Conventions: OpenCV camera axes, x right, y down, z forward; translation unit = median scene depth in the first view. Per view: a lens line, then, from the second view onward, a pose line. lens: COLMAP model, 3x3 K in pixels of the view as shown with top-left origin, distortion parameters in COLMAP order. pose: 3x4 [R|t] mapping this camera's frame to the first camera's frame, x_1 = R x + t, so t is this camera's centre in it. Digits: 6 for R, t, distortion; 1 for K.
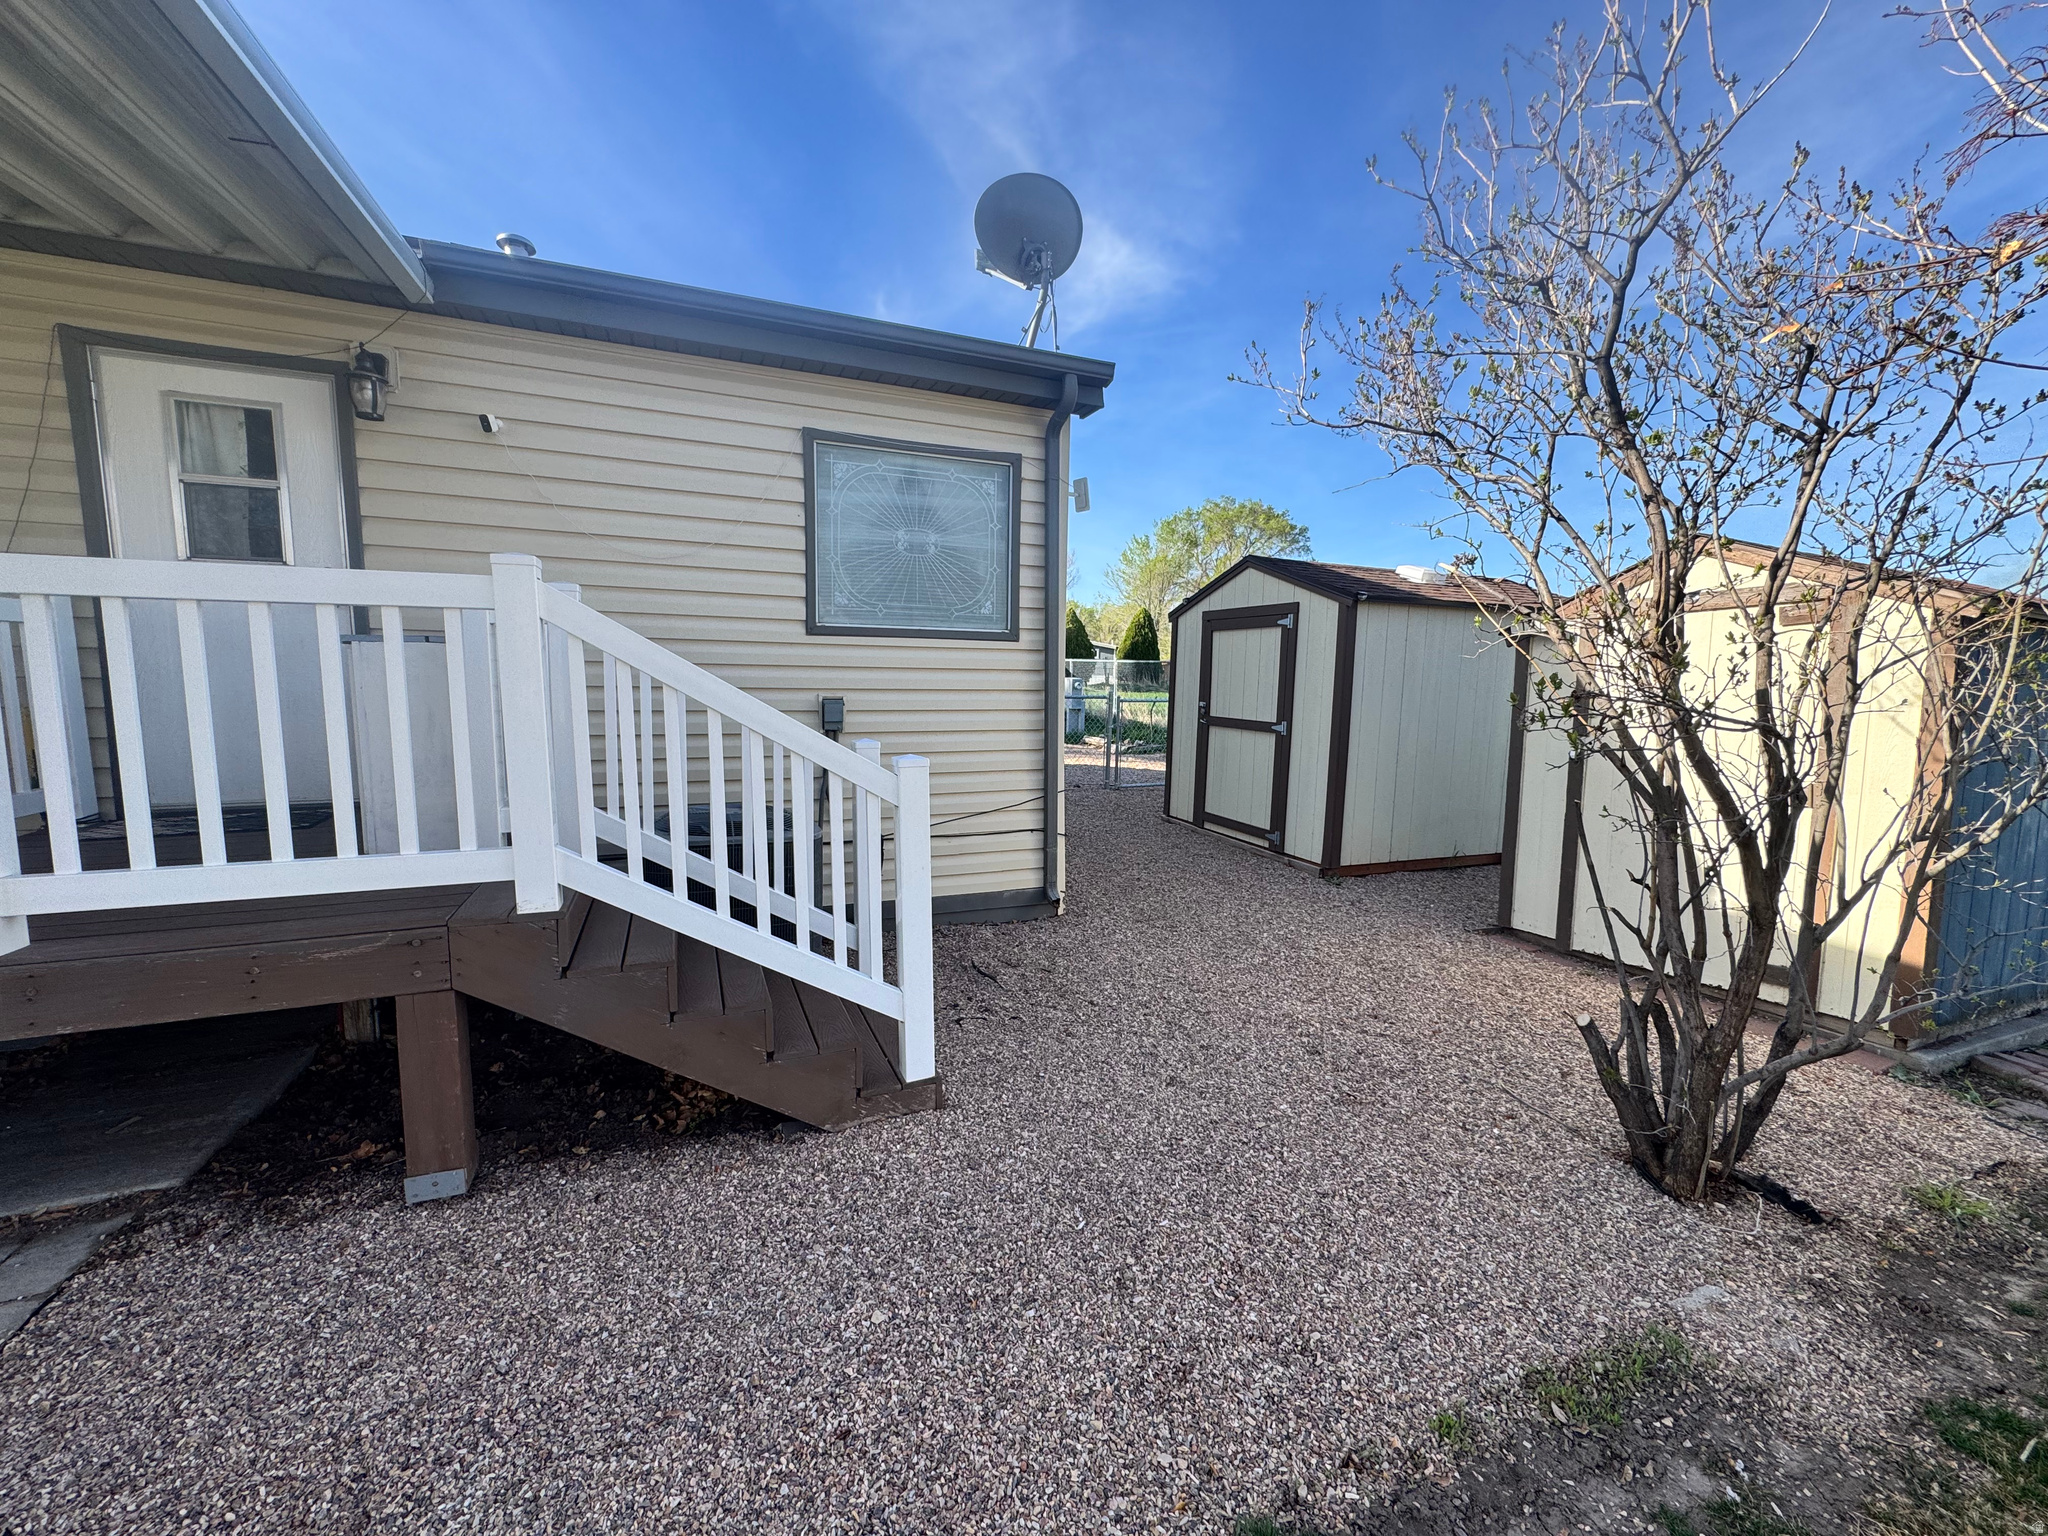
lens RADIAL K [[813.5, 0, 1037.9], [0, 813.5, 765.6], [0, 0, 1]] dist [-0.005599, 0.001342]
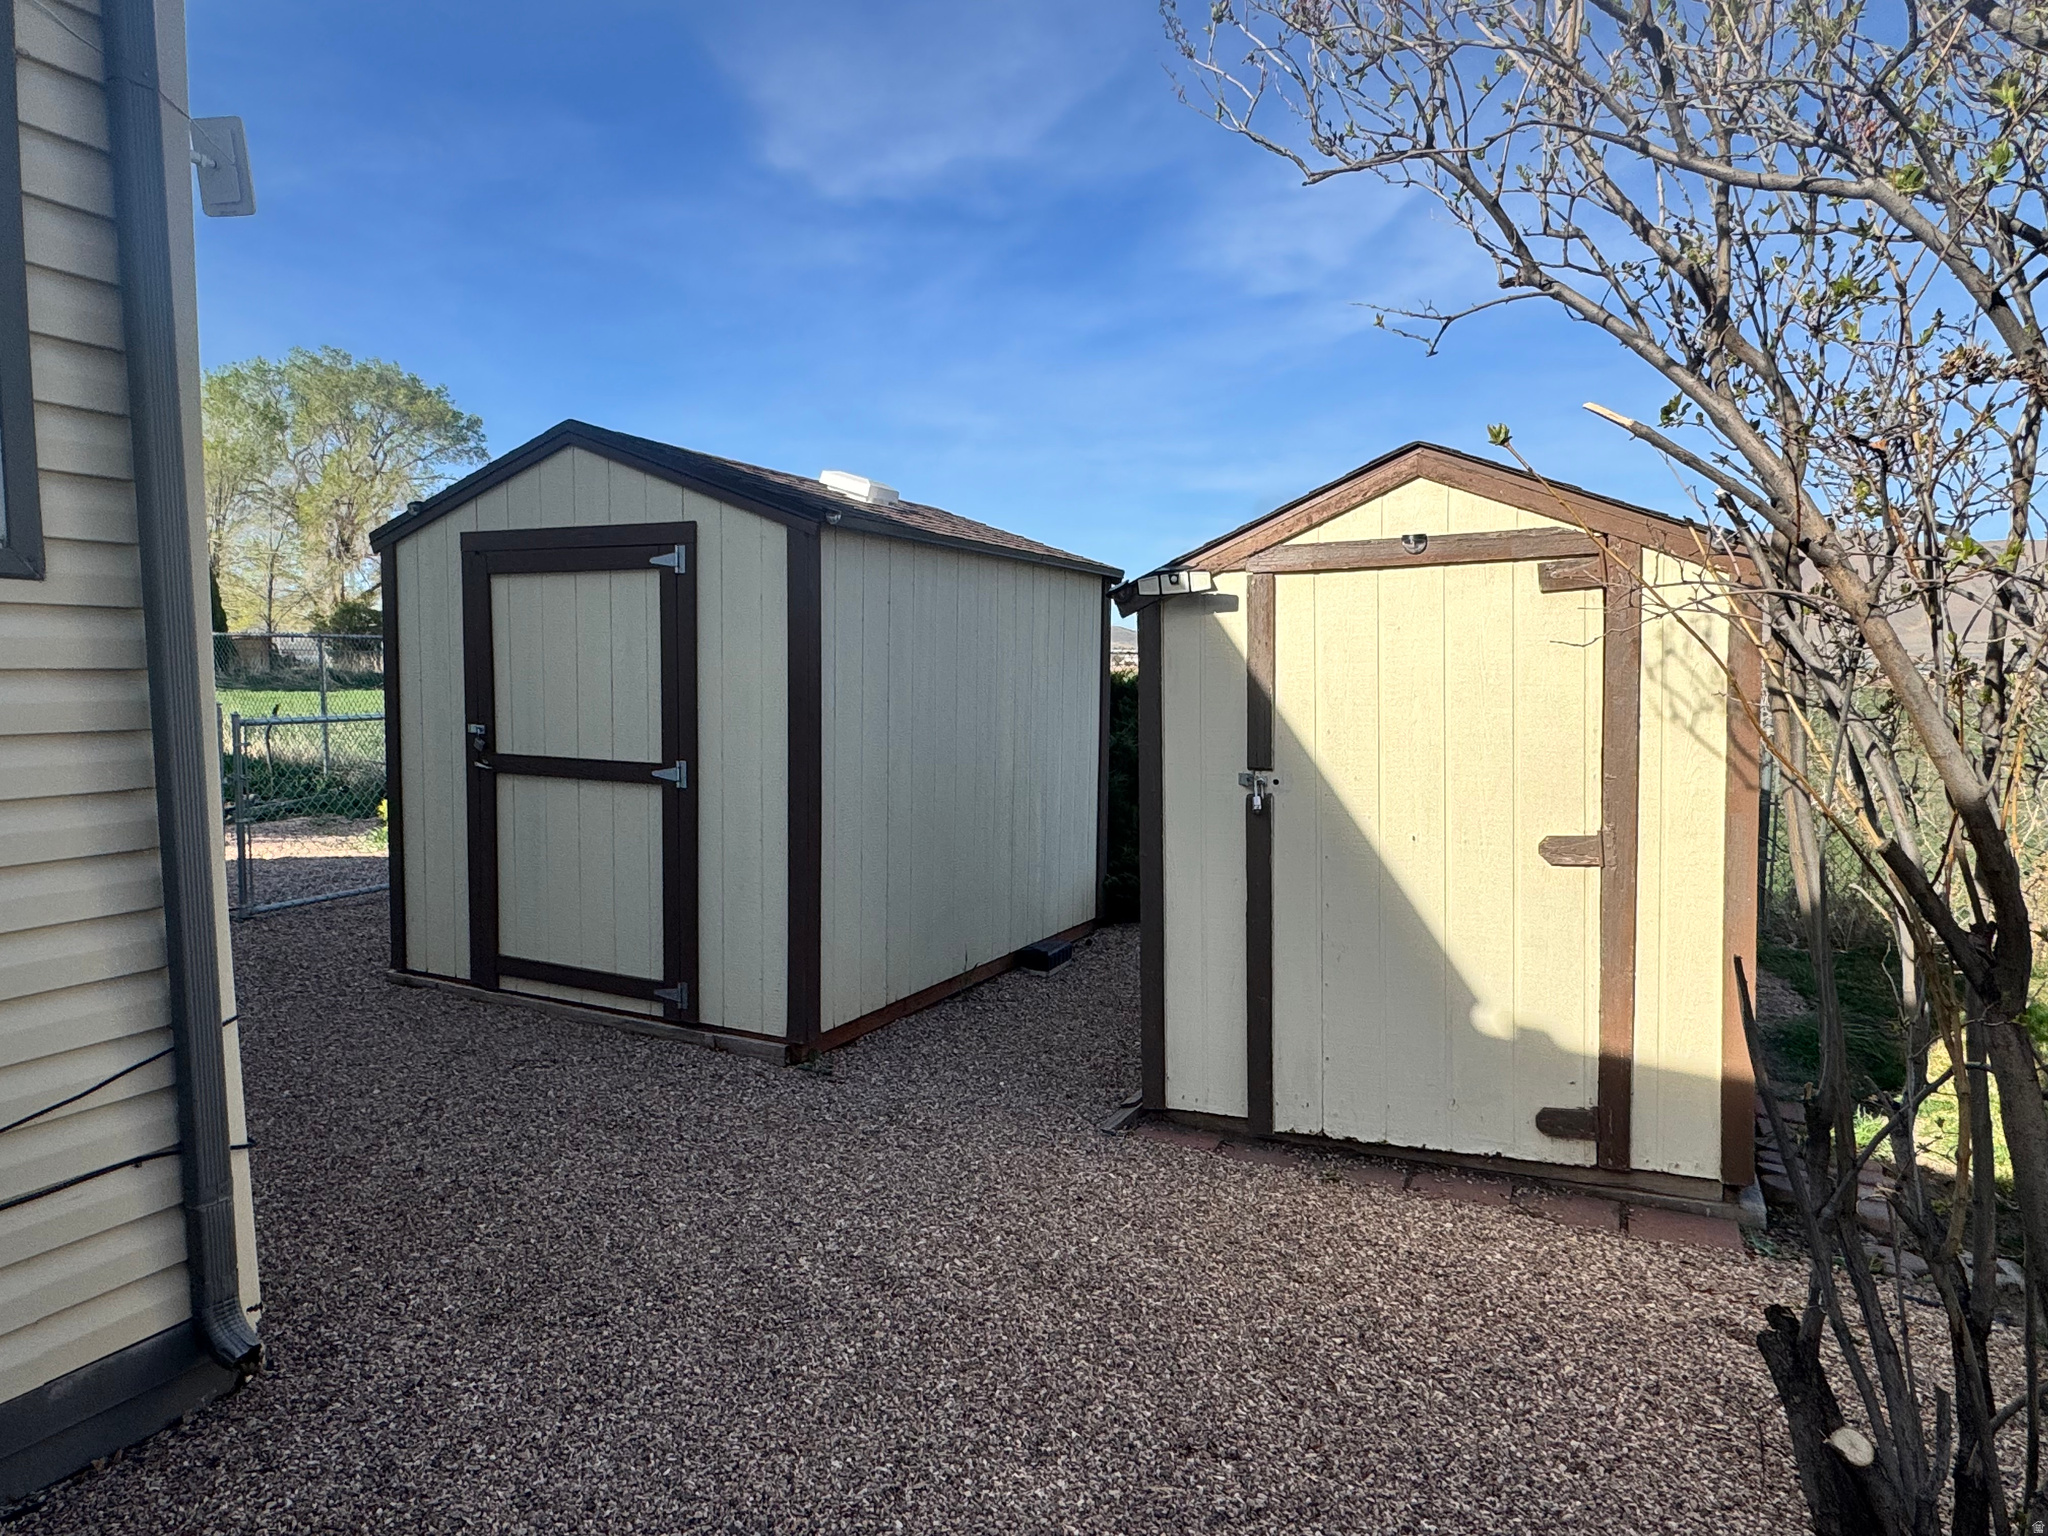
lens RADIAL K [[1257.5, 0, 1008.6], [0, 1257.5, 769.2], [0, 0, 1]] dist [-0.000681, -0.000014]
pose [[0.758700, -0.064192, 0.648269, -0.044456], [0.077181, 0.996982, 0.008393, -0.040809], [-0.646852, 0.043666, 0.761365, 0.290170]]
